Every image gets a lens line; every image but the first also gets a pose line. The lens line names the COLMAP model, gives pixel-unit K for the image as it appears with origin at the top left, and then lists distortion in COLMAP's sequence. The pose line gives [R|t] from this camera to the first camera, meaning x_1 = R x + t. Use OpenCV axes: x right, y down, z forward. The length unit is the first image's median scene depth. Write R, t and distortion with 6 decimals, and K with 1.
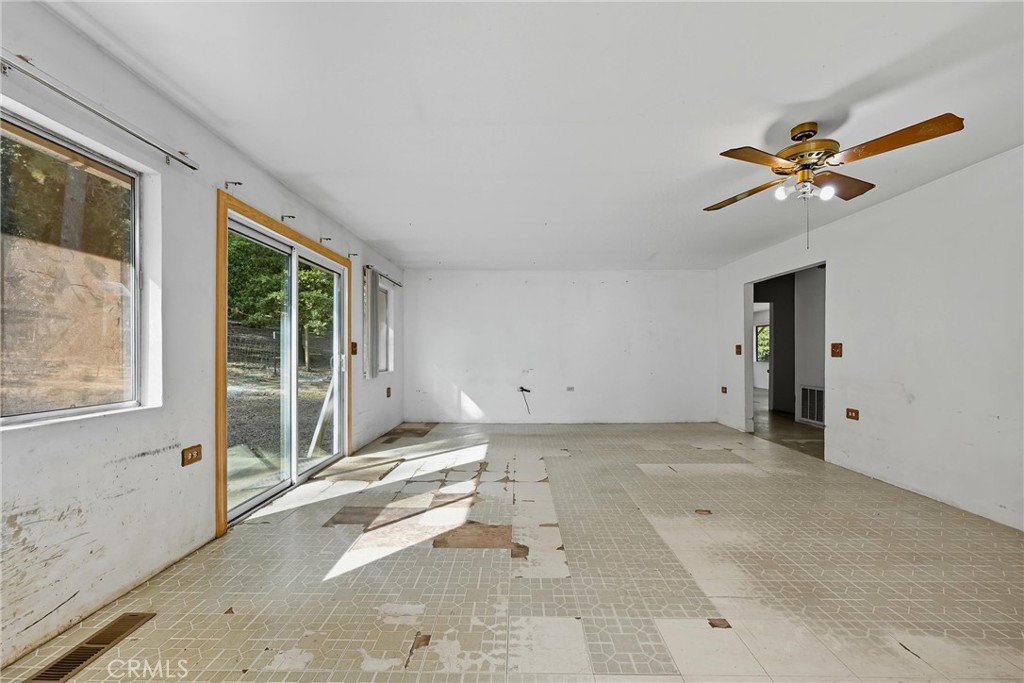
lens RADIAL K [[412.0, 0, 516.3], [0, 412.0, 350.7], [0, 0, 1]] dist [0.001577, 0.000327]
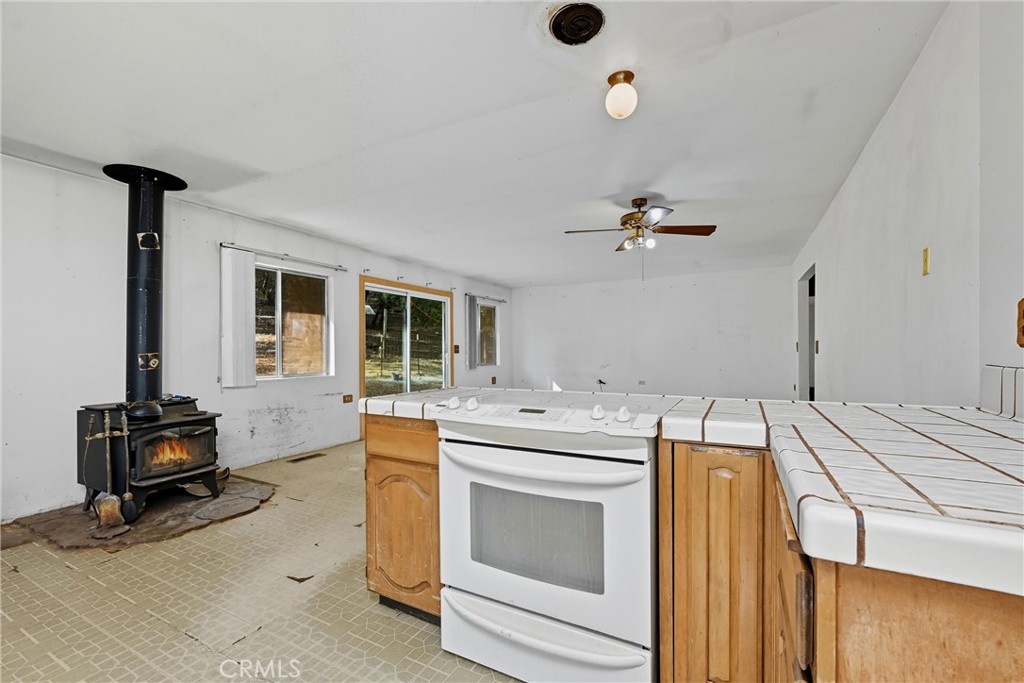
lens RADIAL K [[426.1, 0, 516.1], [0, 426.1, 353.5], [0, 0, 1]] dist [-0.000249, 0.000062]
pose [[0.887650, -0.002644, -0.460511, 0.895956], [0.007536, 0.999933, 0.008785, -0.003162], [0.460457, -0.011269, 0.887611, -0.513599]]
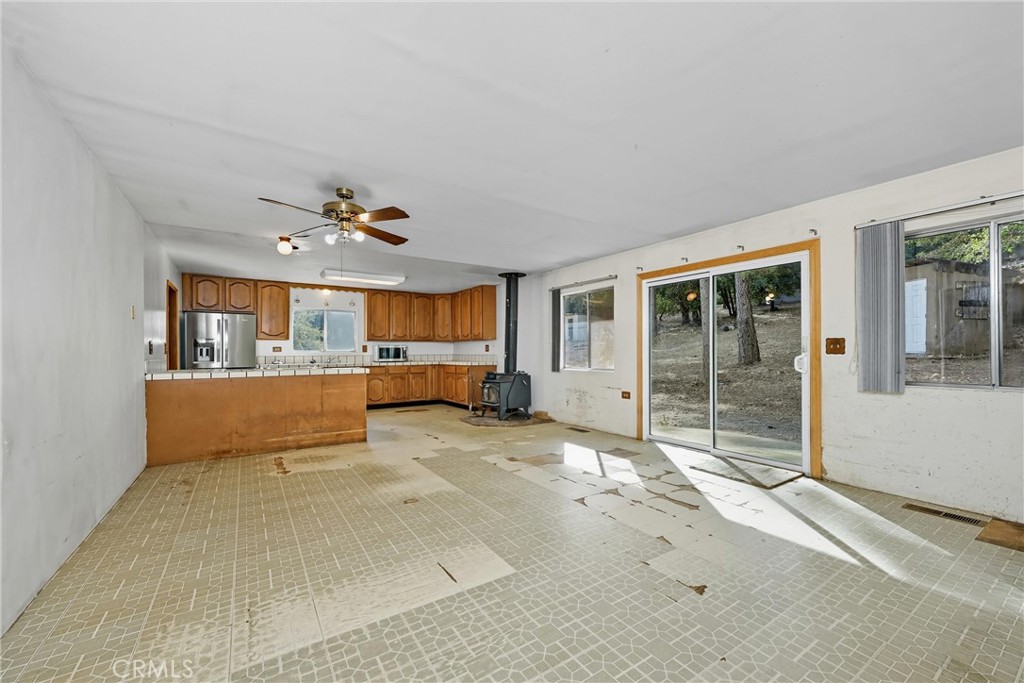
lens RADIAL K [[412.0, 0, 516.3], [0, 412.0, 350.7], [0, 0, 1]] dist [0.001577, 0.000327]
pose [[-0.831319, 0.000450, -0.555795, 0.881909], [0.004496, 0.999972, -0.005915, 0.006909], [0.555777, -0.007417, -0.831298, 2.196491]]
